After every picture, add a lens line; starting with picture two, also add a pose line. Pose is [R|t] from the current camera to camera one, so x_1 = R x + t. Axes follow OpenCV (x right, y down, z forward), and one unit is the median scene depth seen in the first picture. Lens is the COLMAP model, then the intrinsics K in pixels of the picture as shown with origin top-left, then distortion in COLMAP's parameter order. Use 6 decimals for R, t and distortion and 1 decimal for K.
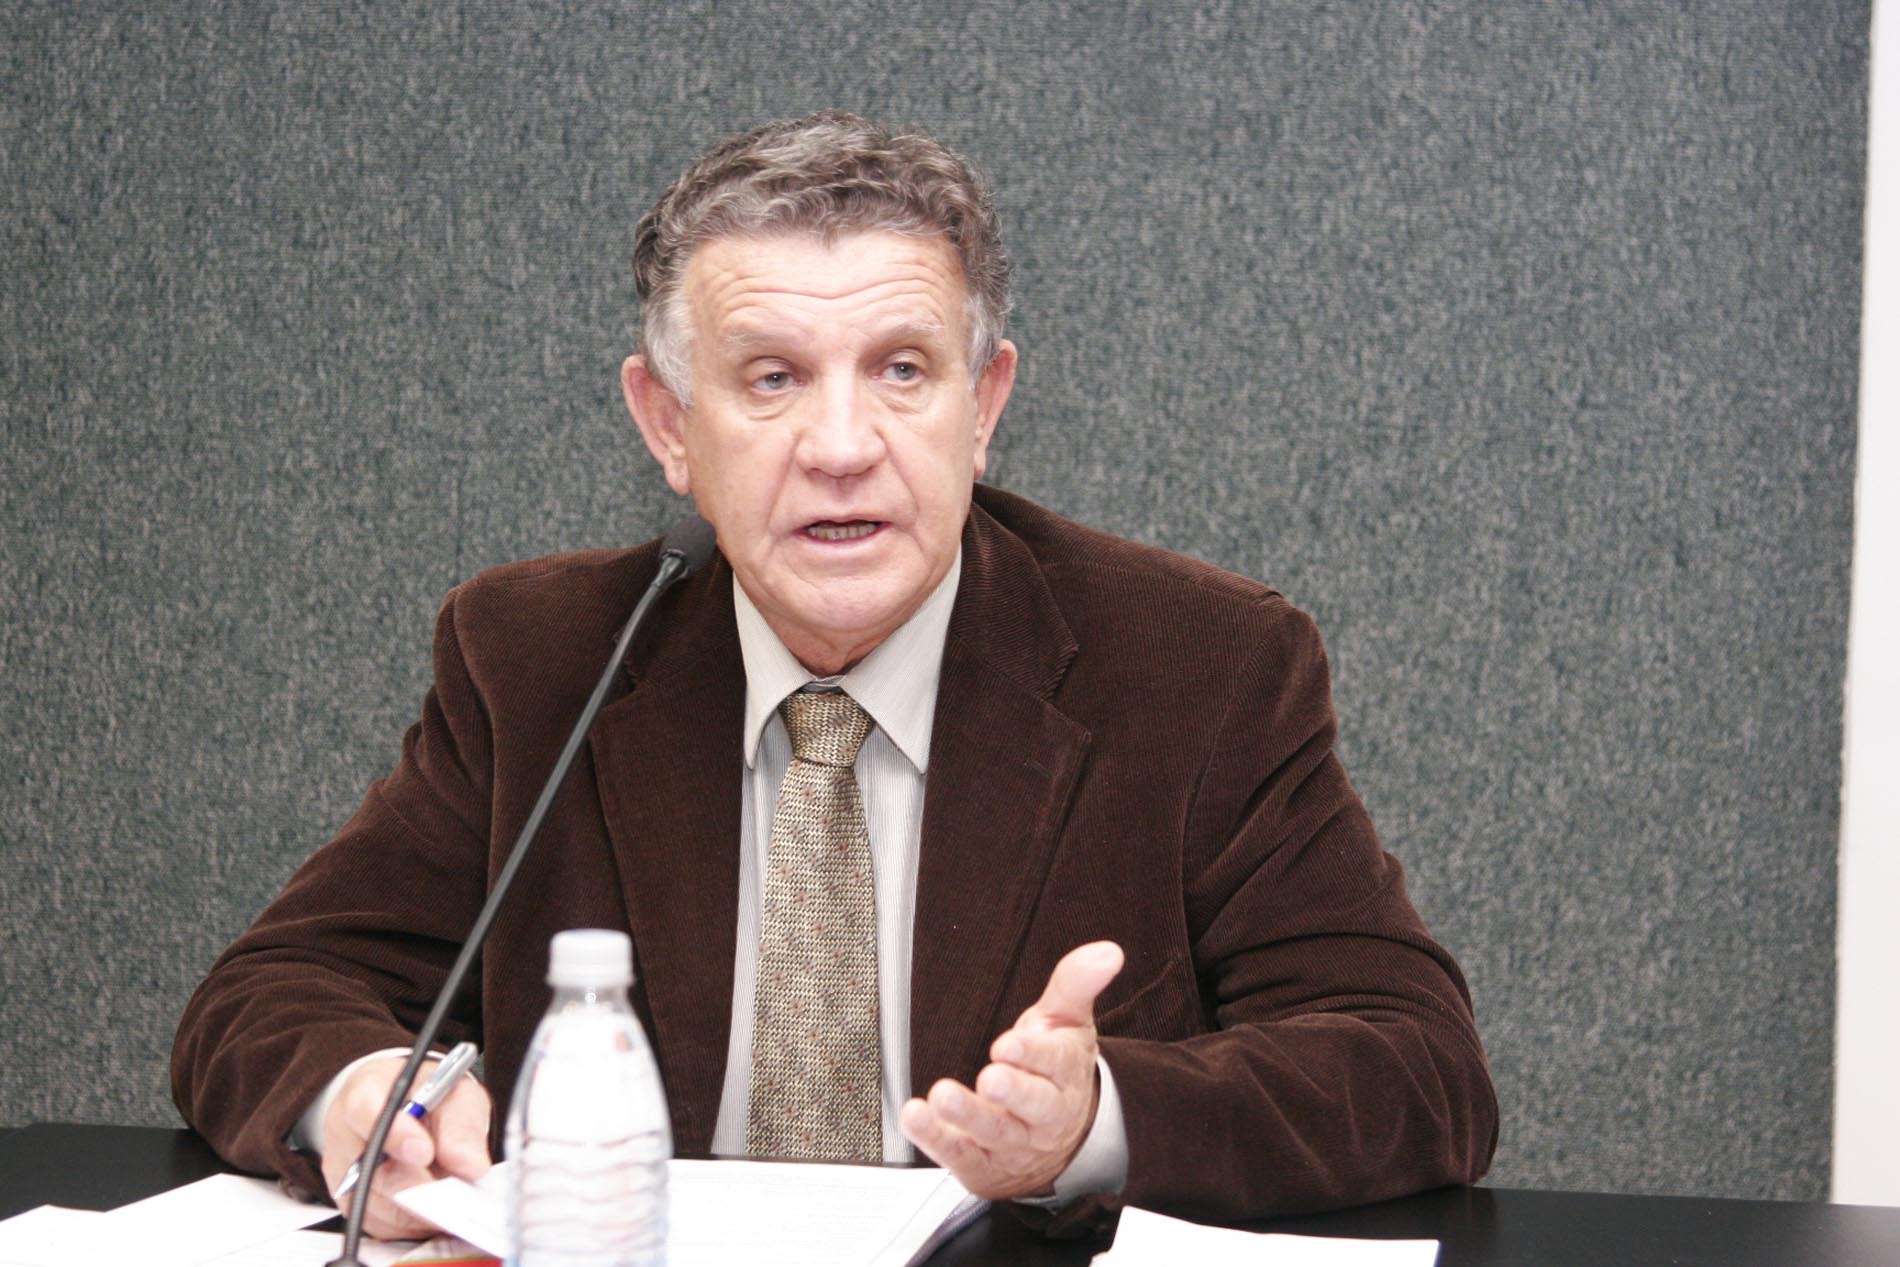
lens RADIAL K [[4650.7, 0, 951.2], [0, 4650.7, 633.5], [0, 0, 1]] dist [0.131116, 0.000000]
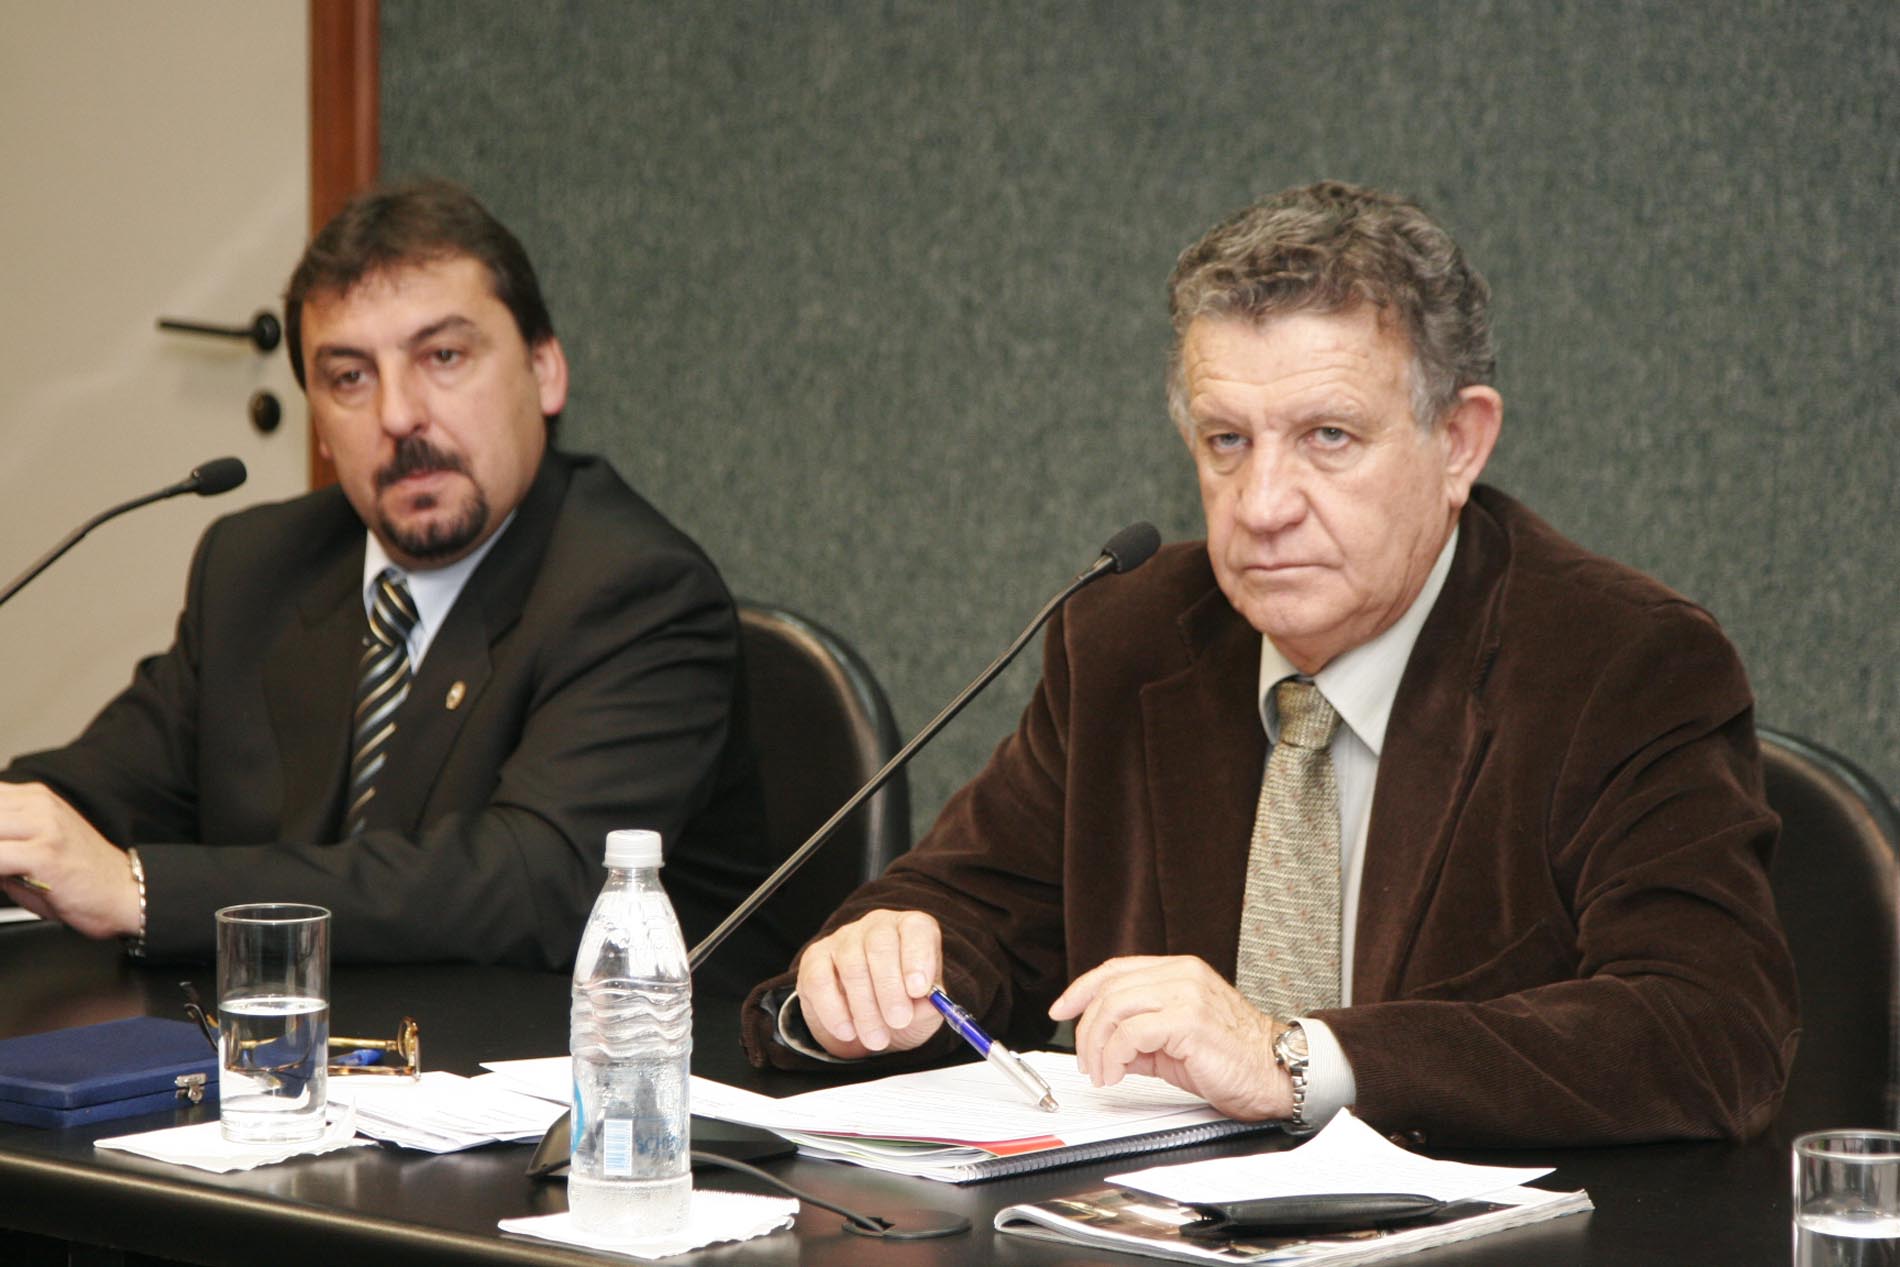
lens RADIAL K [[7311.8, 0, 949.0], [0, 7311.8, 632.8], [0, 0, 1]] dist [0.209582, 0.000000]
pose [[0.829085, 0.040477, -0.557656, 0.610462], [-0.028457, 0.999138, 0.030214, -0.039126], [0.558398, -0.009181, 0.829522, -0.372214]]
